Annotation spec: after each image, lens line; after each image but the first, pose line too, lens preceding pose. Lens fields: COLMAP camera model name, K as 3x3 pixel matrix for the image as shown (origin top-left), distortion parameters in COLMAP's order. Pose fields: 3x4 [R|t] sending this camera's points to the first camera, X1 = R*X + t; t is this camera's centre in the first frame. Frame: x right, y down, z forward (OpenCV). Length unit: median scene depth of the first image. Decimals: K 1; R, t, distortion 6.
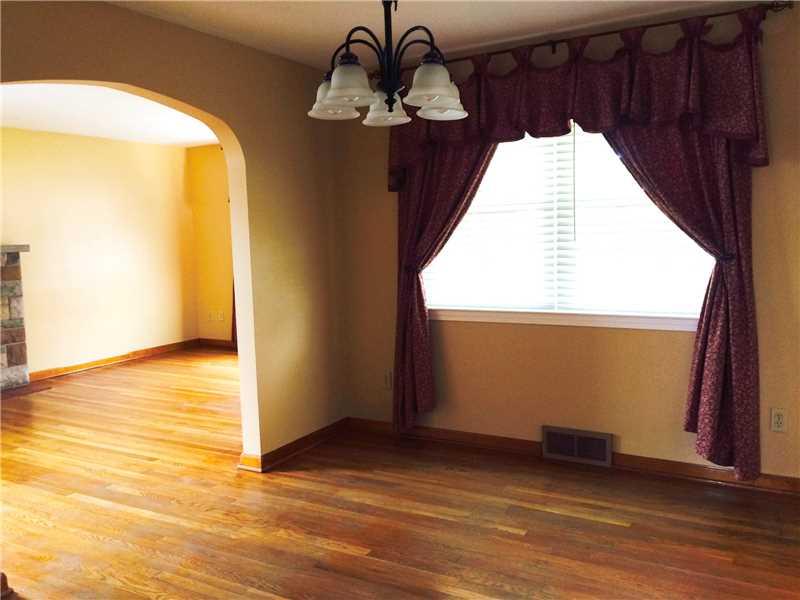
lens RADIAL K [[681.6, 0, 396.2], [0, 681.6, 295.6], [0, 0, 1]] dist [0.075411, -0.077576]
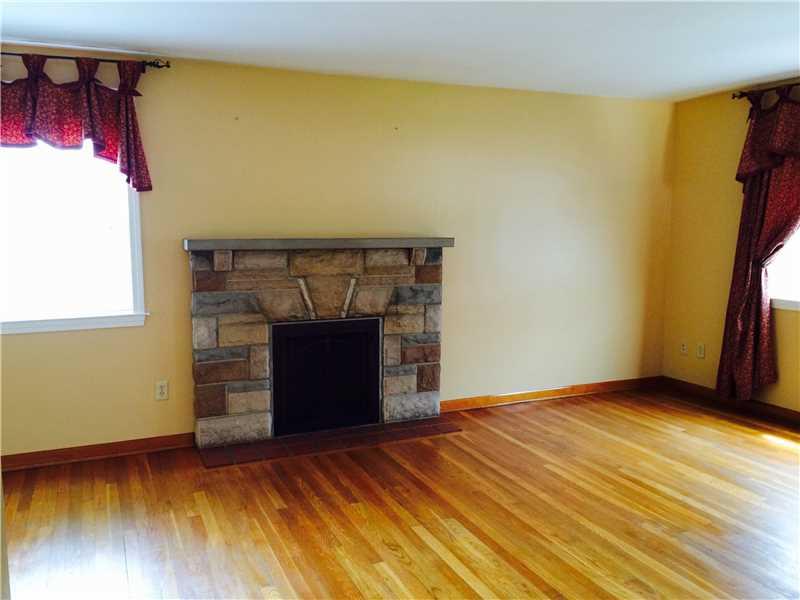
lens RADIAL K [[681.6, 0, 396.2], [0, 681.6, 295.6], [0, 0, 1]] dist [0.075411, -0.077576]
pose [[0.805333, 0.092962, -0.585489, -0.133731], [-0.084059, 0.995556, 0.042449, -0.036828], [0.586834, 0.015030, 0.809568, 0.352027]]
